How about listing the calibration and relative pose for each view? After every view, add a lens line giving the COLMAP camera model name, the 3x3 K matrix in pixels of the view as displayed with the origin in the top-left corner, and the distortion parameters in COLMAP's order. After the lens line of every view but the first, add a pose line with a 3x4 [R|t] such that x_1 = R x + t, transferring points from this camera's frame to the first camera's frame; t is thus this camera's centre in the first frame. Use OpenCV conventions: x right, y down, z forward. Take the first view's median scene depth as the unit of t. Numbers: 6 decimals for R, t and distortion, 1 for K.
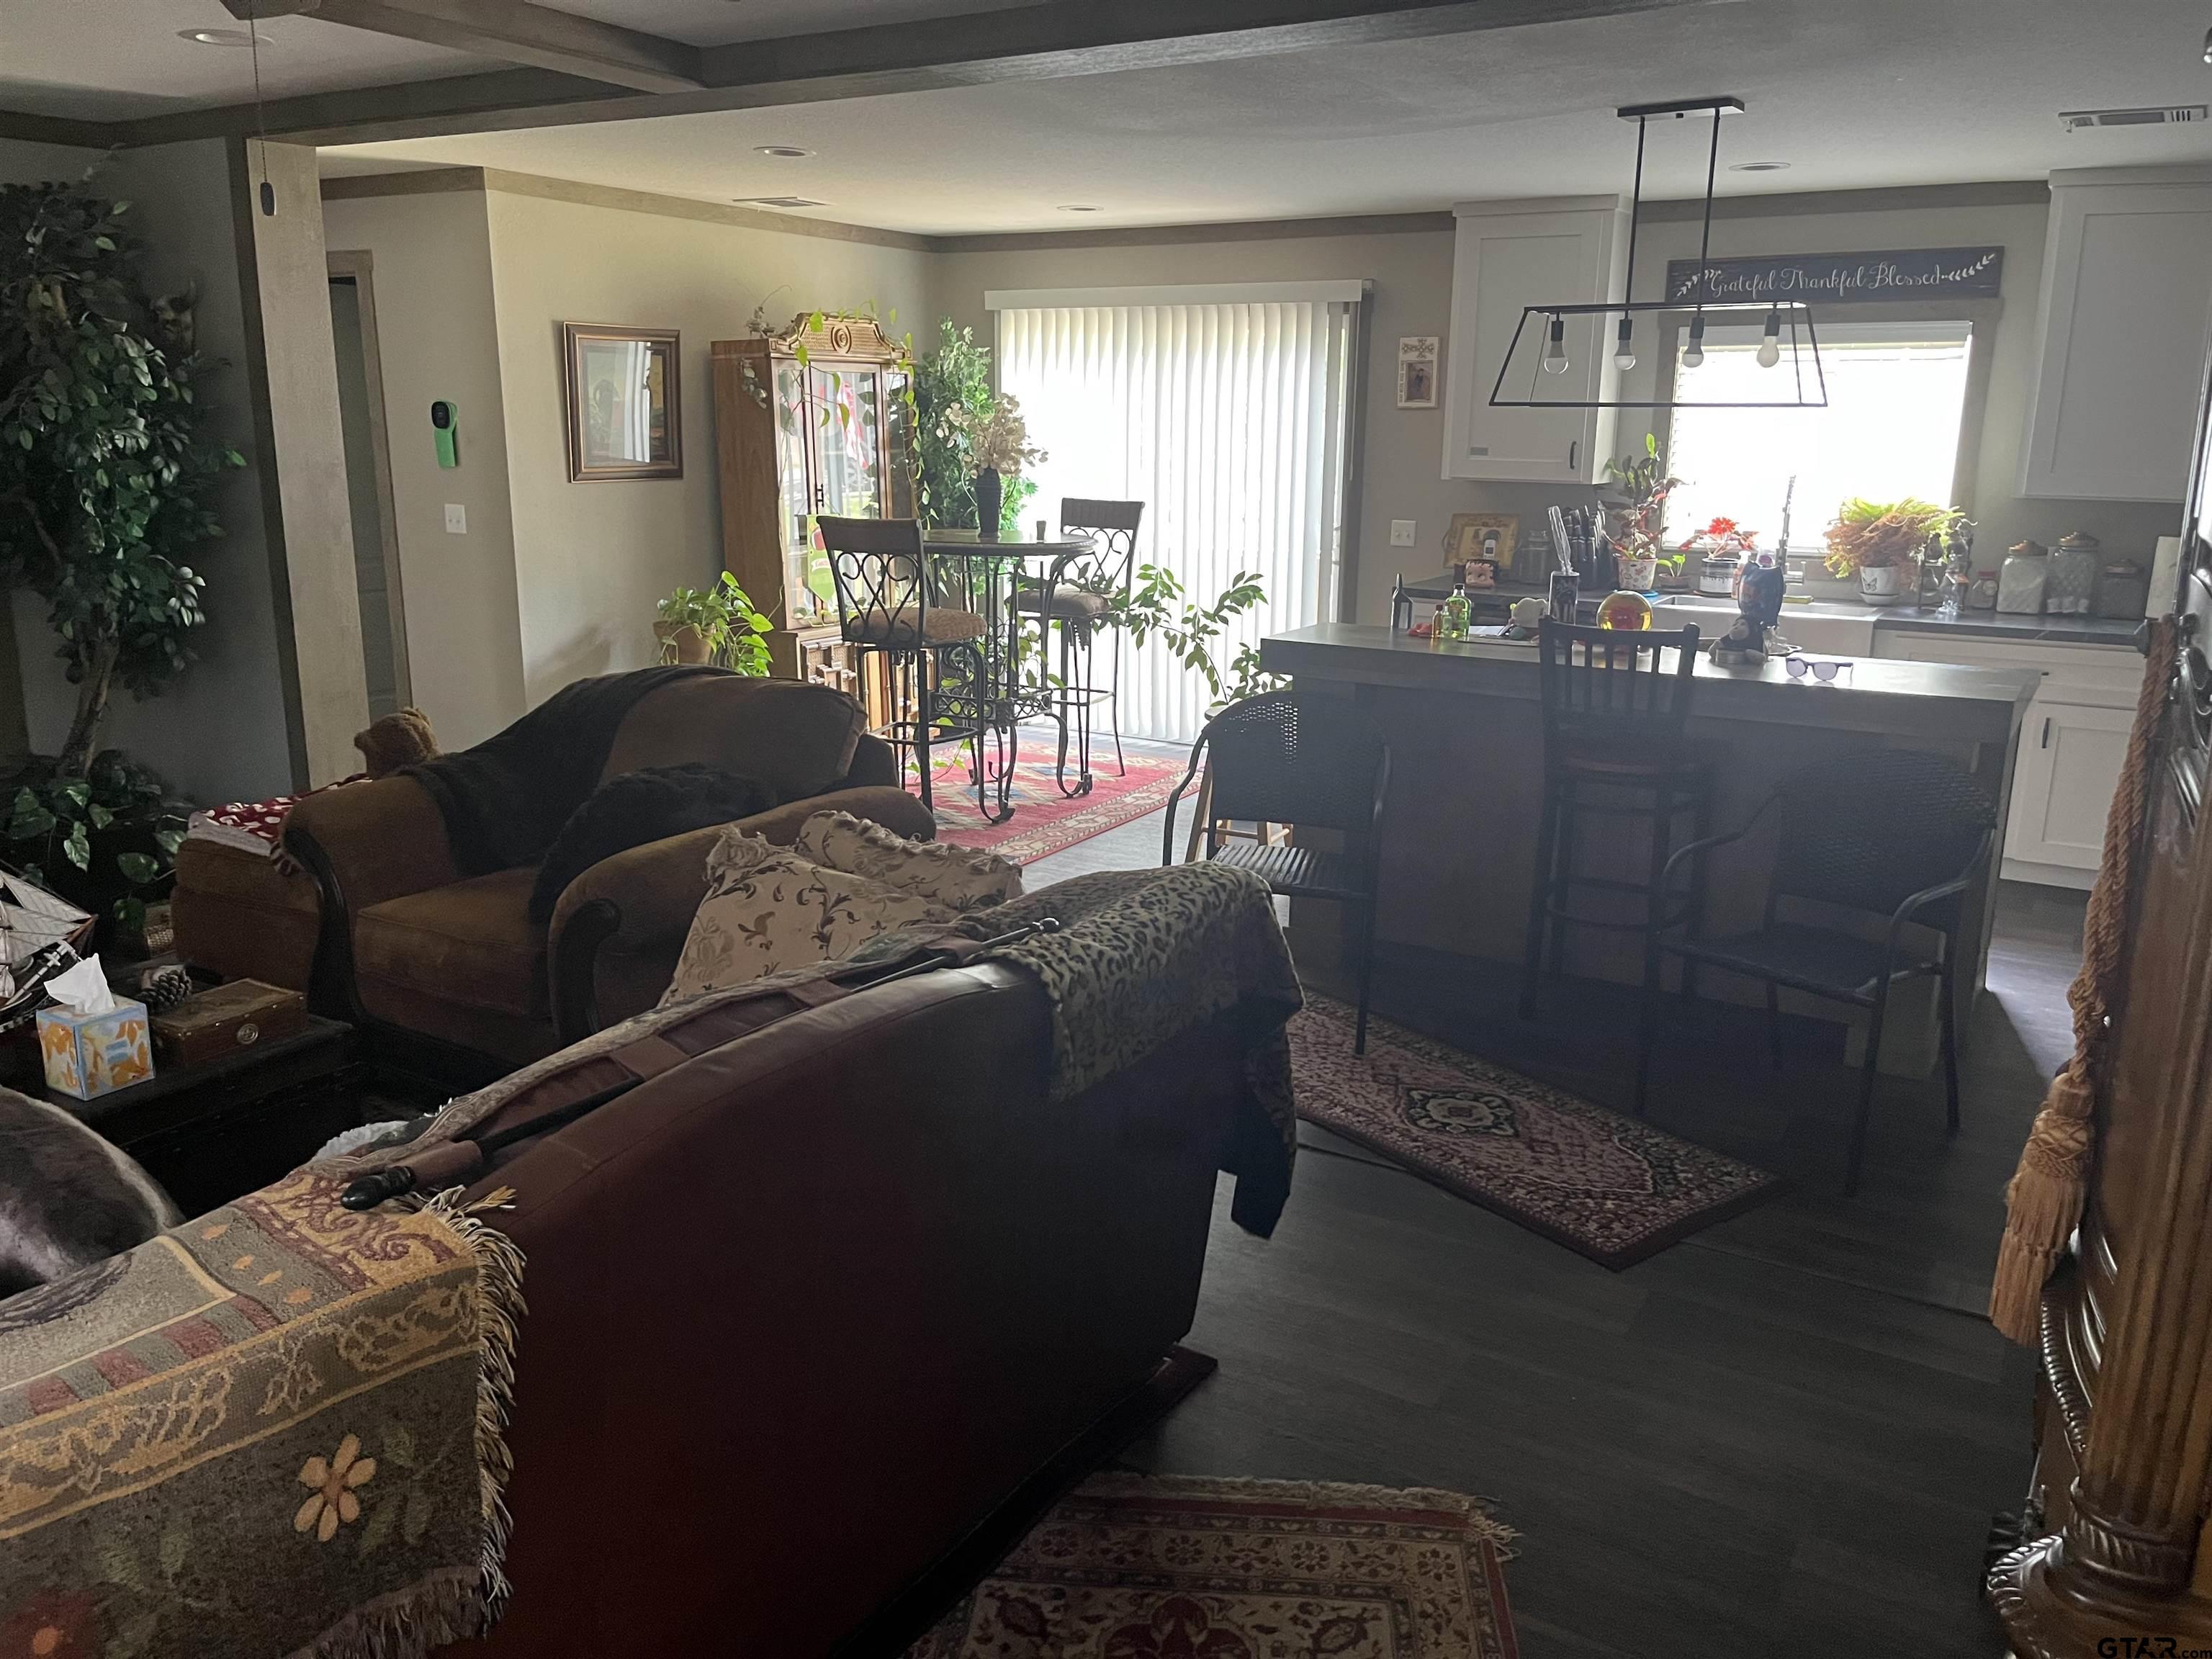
lens RADIAL K [[1665.7, 0, 1125.5], [0, 1665.7, 828.6], [0, 0, 1]] dist [0.041478, -0.065243]
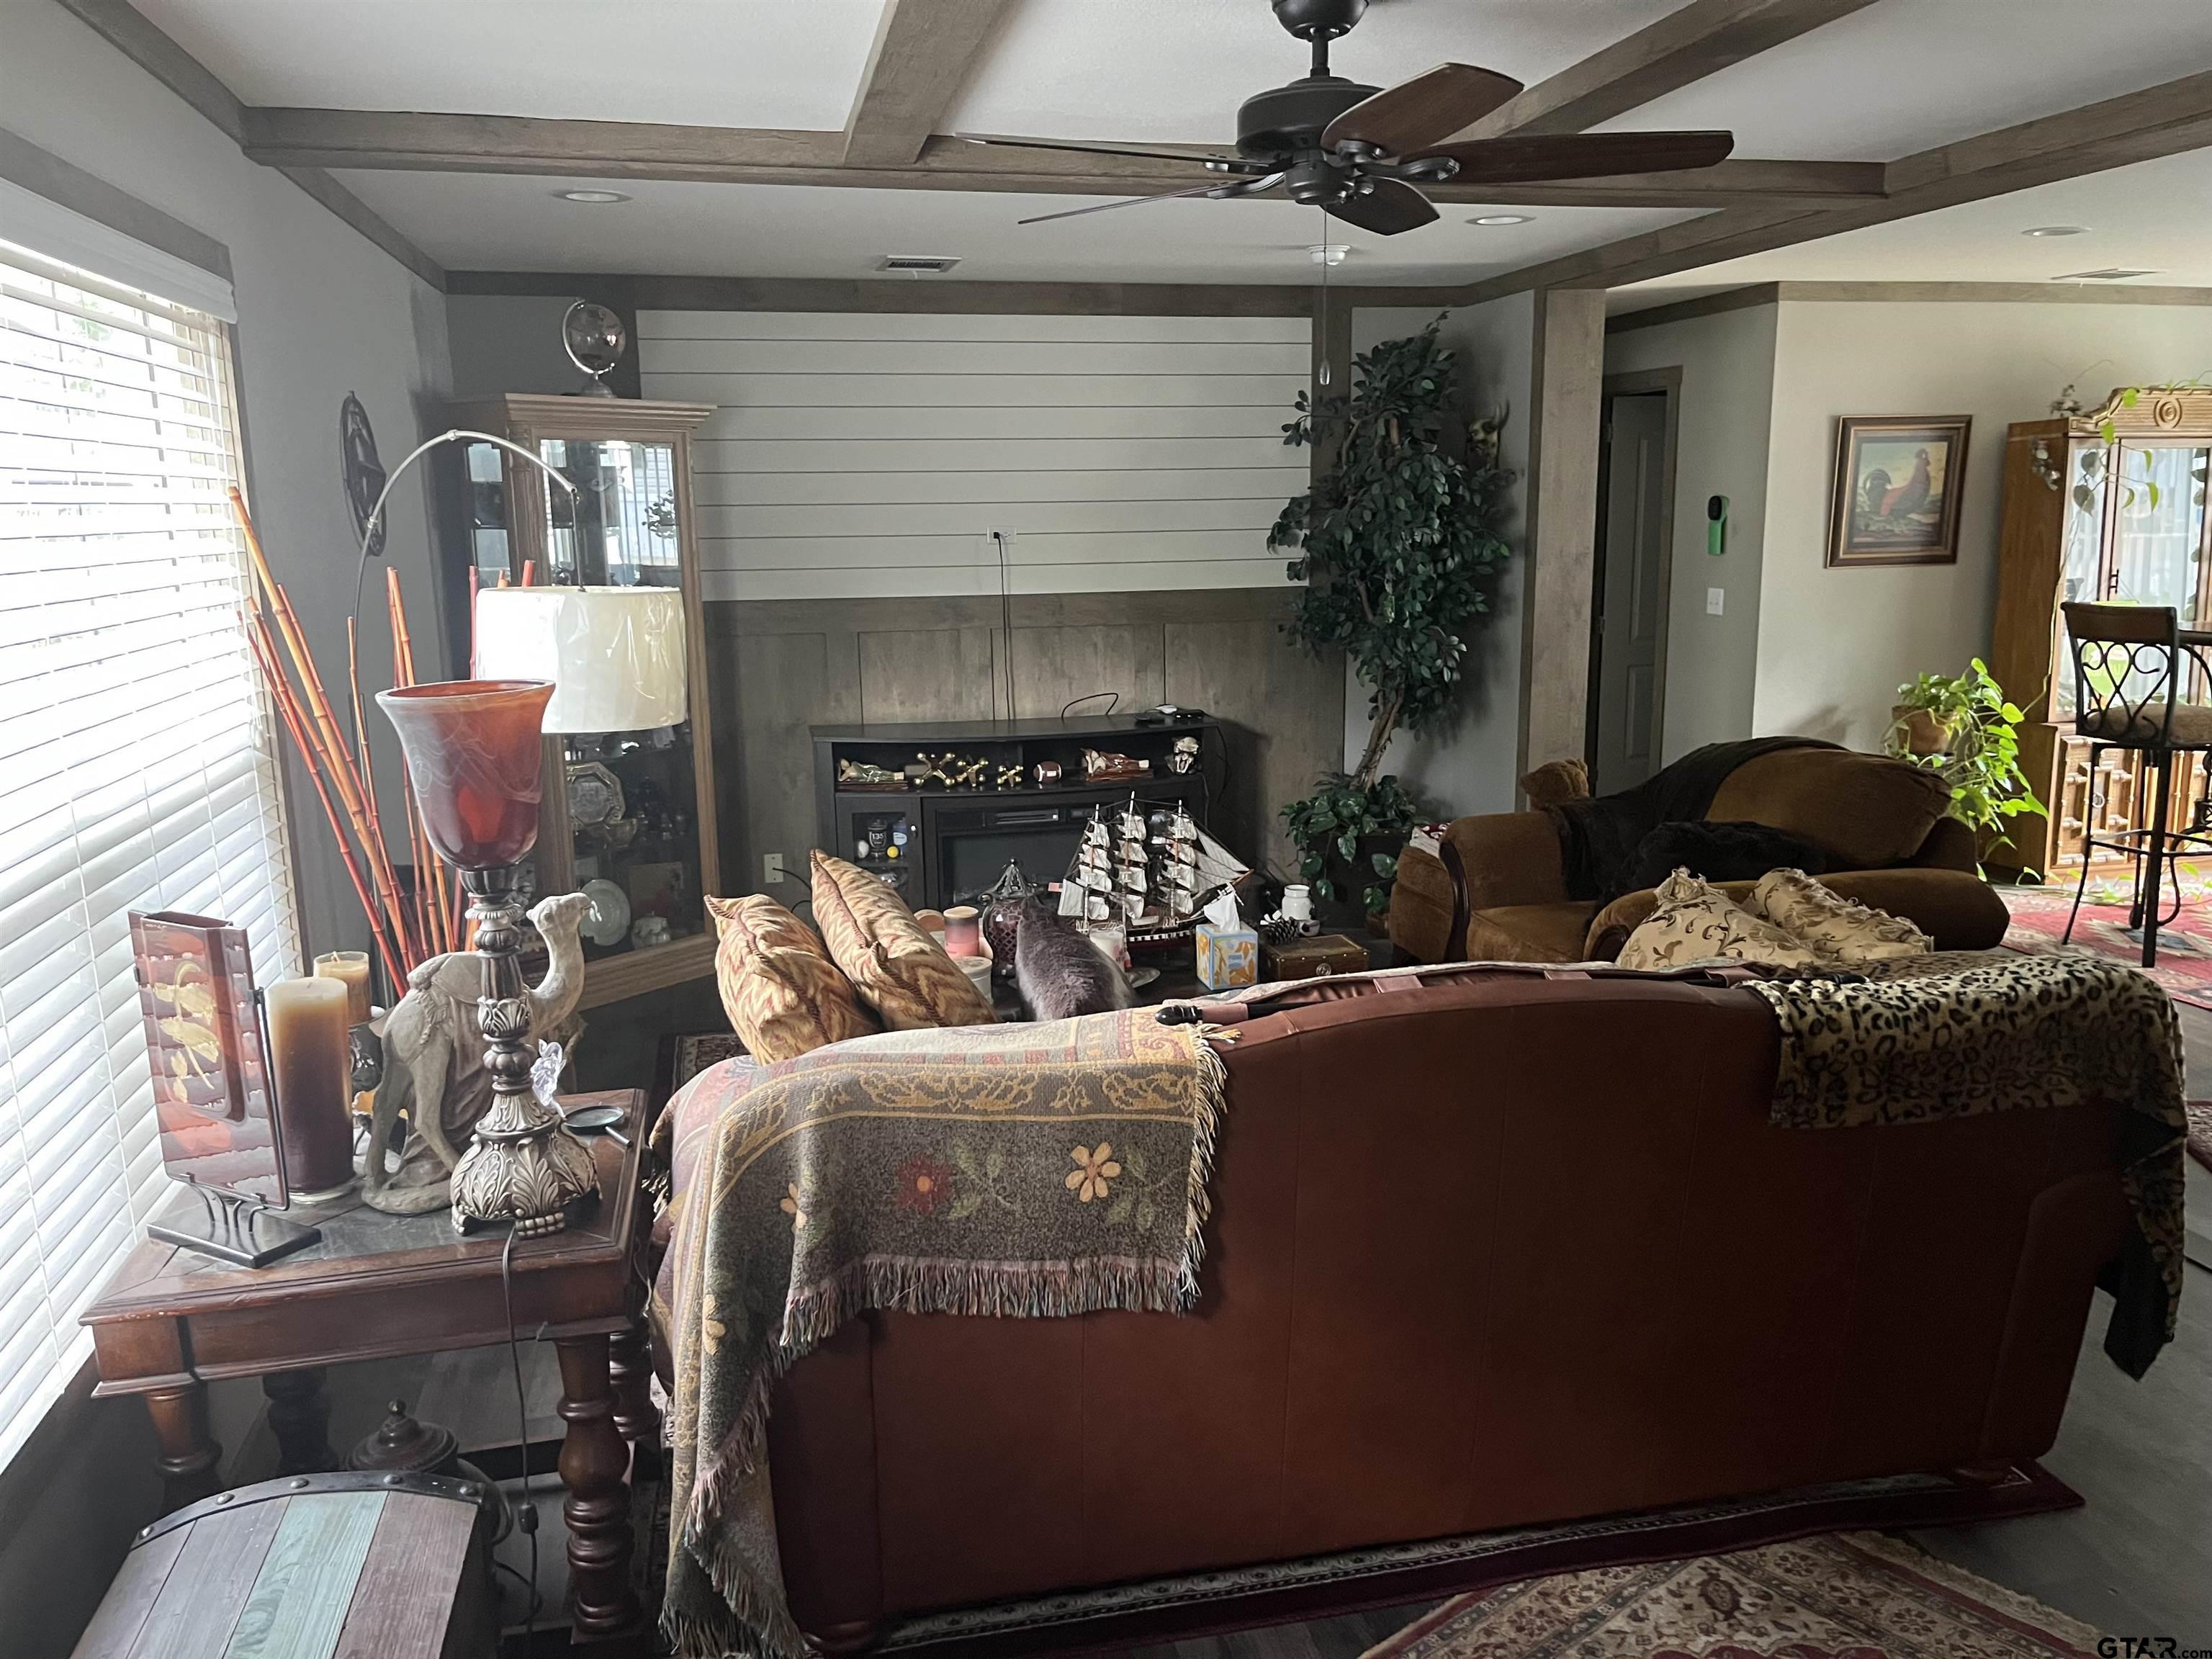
lens RADIAL K [[1665.7, 0, 1095.4], [0, 1665.7, 844.5], [0, 0, 1]] dist [0.041478, -0.065243]
pose [[0.677740, 0.120208, -0.725410, 0.190172], [-0.149731, 0.988438, 0.023903, 0.009714], [0.719896, 0.092417, 0.687902, -0.044284]]
